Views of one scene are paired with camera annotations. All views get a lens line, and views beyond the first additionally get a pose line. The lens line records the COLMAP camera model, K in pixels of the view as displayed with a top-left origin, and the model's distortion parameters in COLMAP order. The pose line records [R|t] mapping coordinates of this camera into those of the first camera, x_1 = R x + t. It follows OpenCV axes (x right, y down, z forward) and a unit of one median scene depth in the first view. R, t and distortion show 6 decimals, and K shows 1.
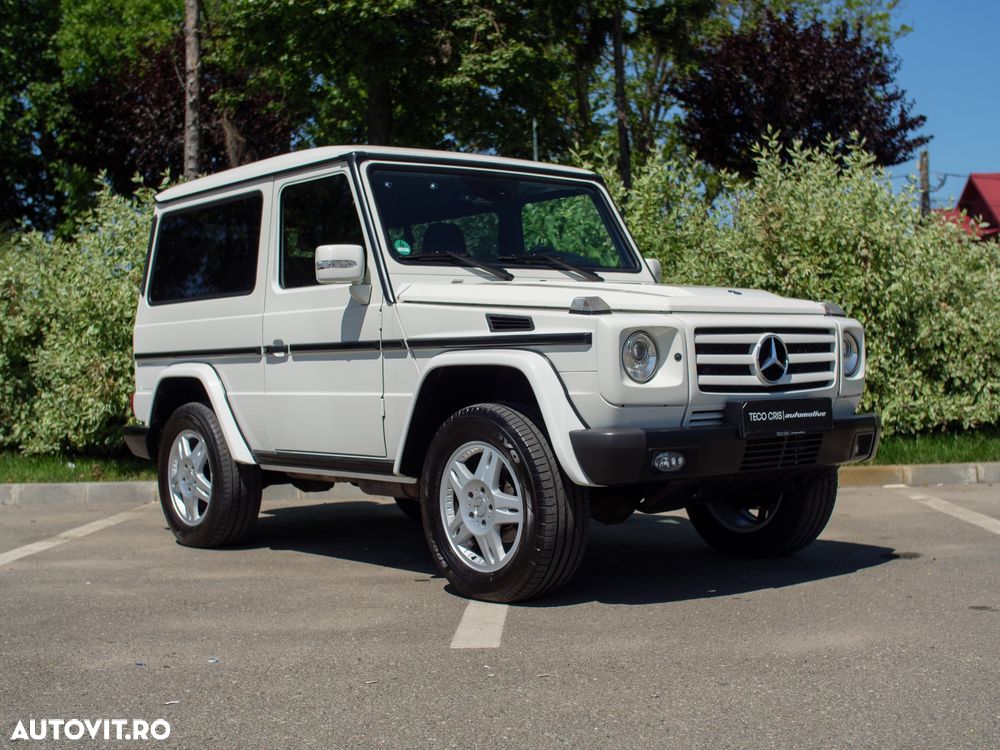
lens RADIAL K [[1256.1, 0, 506.9], [0, 1256.1, 414.5], [0, 0, 1]] dist [-0.088530, 0.000000]
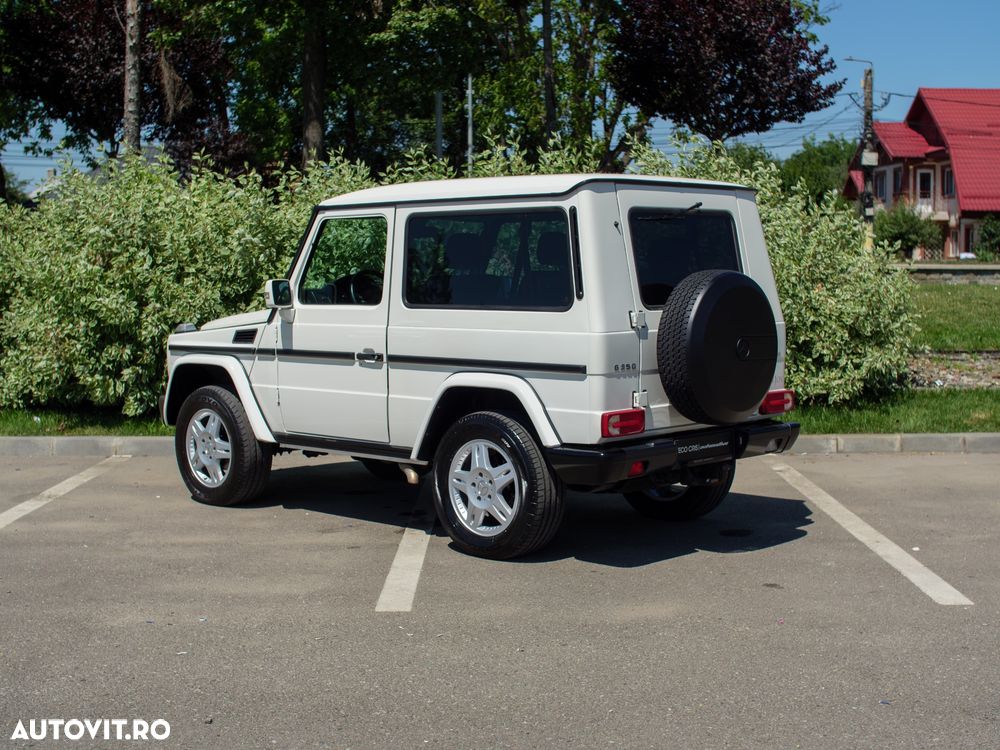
lens RADIAL K [[1286.9, 0, 478.5], [0, 1286.9, 406.7], [0, 0, 1]] dist [-0.079702, 0.000000]
pose [[0.999301, 0.017692, 0.032941, 0.007513], [-0.019716, 0.997871, 0.062175, -0.054722], [-0.031771, -0.062781, 0.997522, -0.169425]]
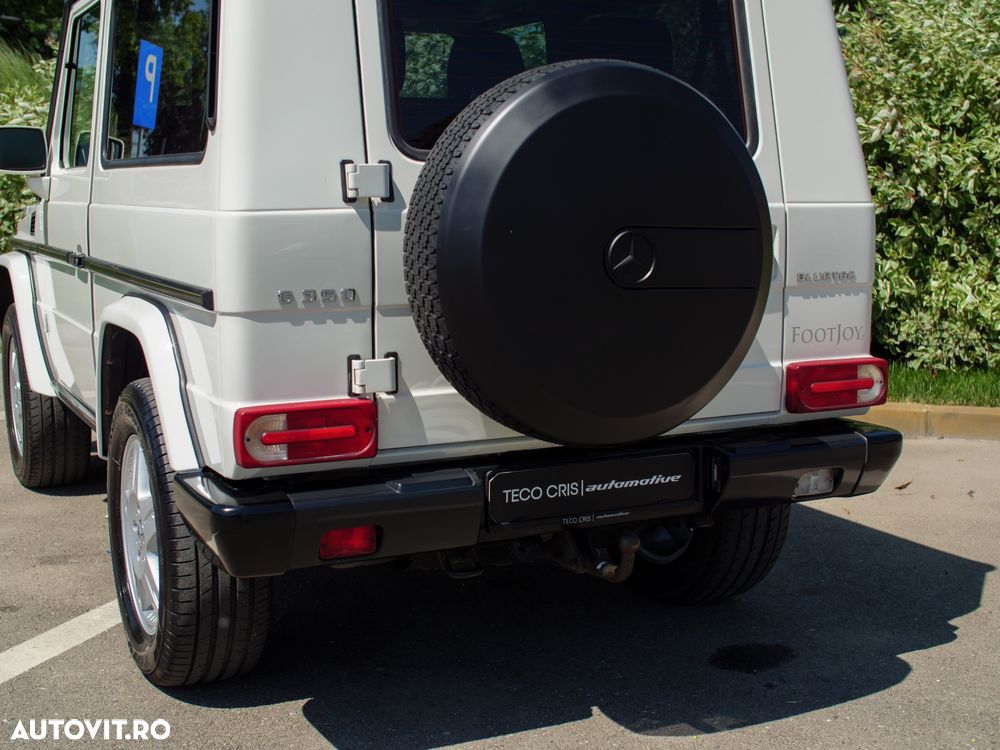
lens RADIAL K [[1256.1, 0, 440.6], [0, 1256.1, 393.9], [0, 0, 1]] dist [-0.088530, 0.000000]
pose [[0.946997, 0.069079, -0.313727, 0.218419], [-0.029777, 0.991277, 0.128386, -0.049688], [0.319859, -0.112239, 0.940794, 0.255983]]
